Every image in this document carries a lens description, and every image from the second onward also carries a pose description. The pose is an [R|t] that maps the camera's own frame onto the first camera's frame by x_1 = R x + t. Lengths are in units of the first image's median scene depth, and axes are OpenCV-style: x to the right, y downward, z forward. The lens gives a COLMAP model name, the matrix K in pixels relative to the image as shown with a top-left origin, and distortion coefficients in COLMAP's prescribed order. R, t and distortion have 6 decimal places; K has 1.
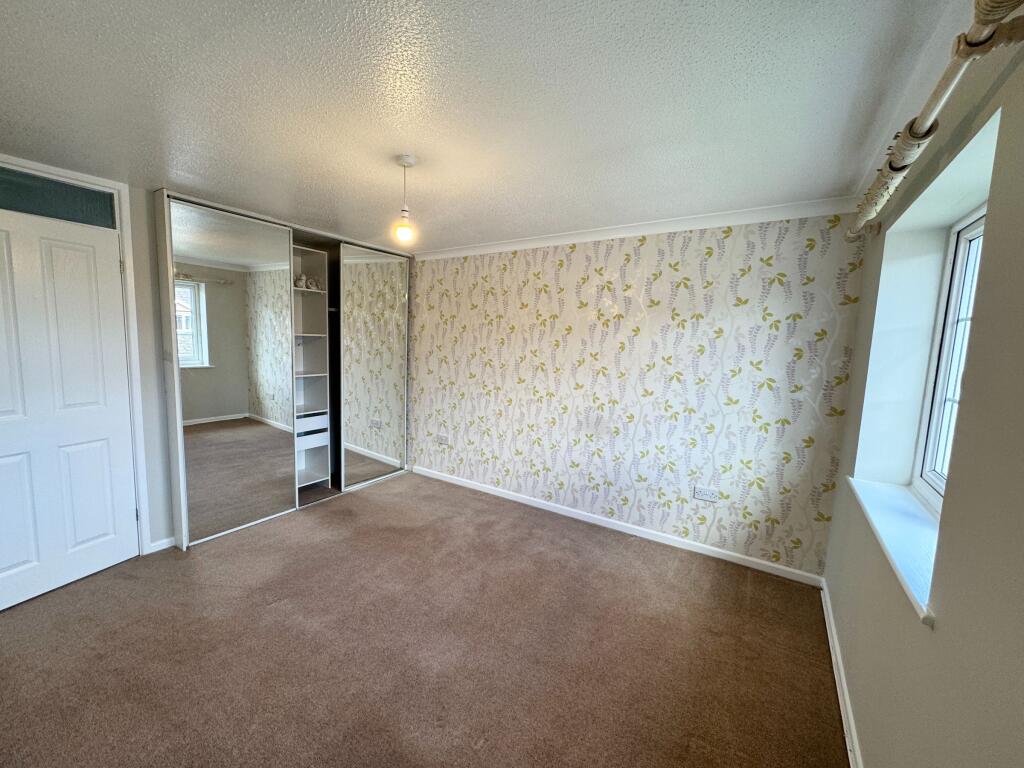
lens RADIAL K [[371.5, 0, 512.5], [0, 371.5, 391.3], [0, 0, 1]] dist [-0.005409, 0.000121]
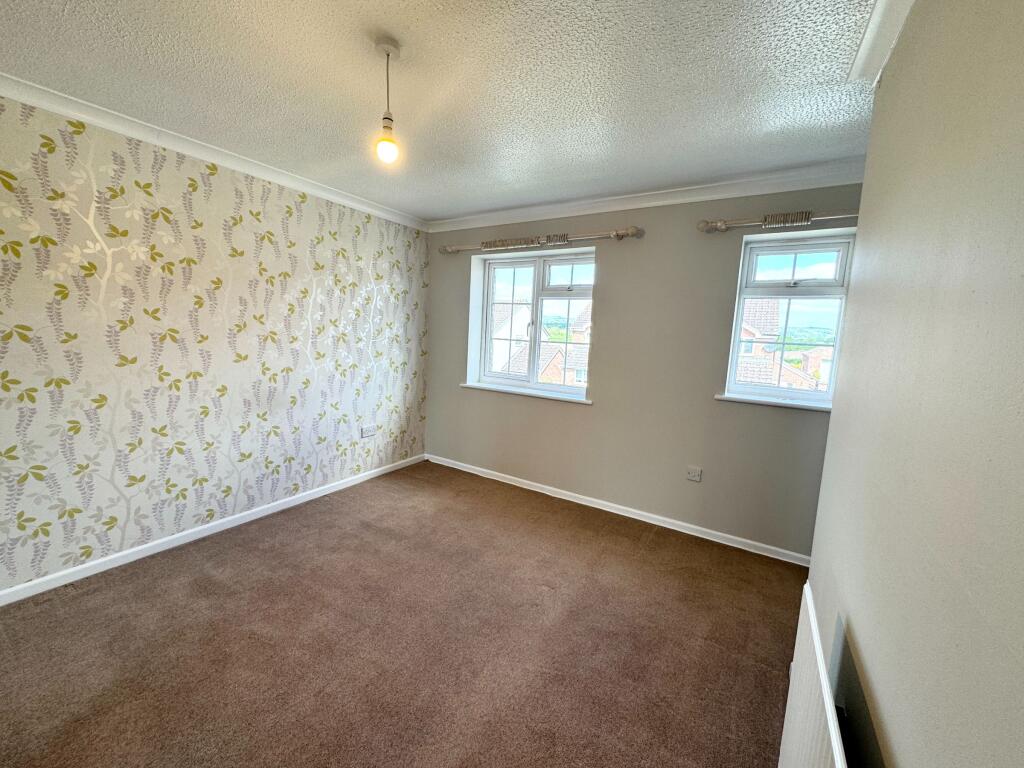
lens RADIAL K [[411.3, 0, 512.5], [0, 411.3, 377.6], [0, 0, 1]] dist [0.012051, -0.000394]
pose [[0.022605, -0.164979, 0.986038, -0.648783], [0.061224, 0.984667, 0.163347, -0.076222], [-0.997868, 0.056677, 0.032359, 0.382221]]
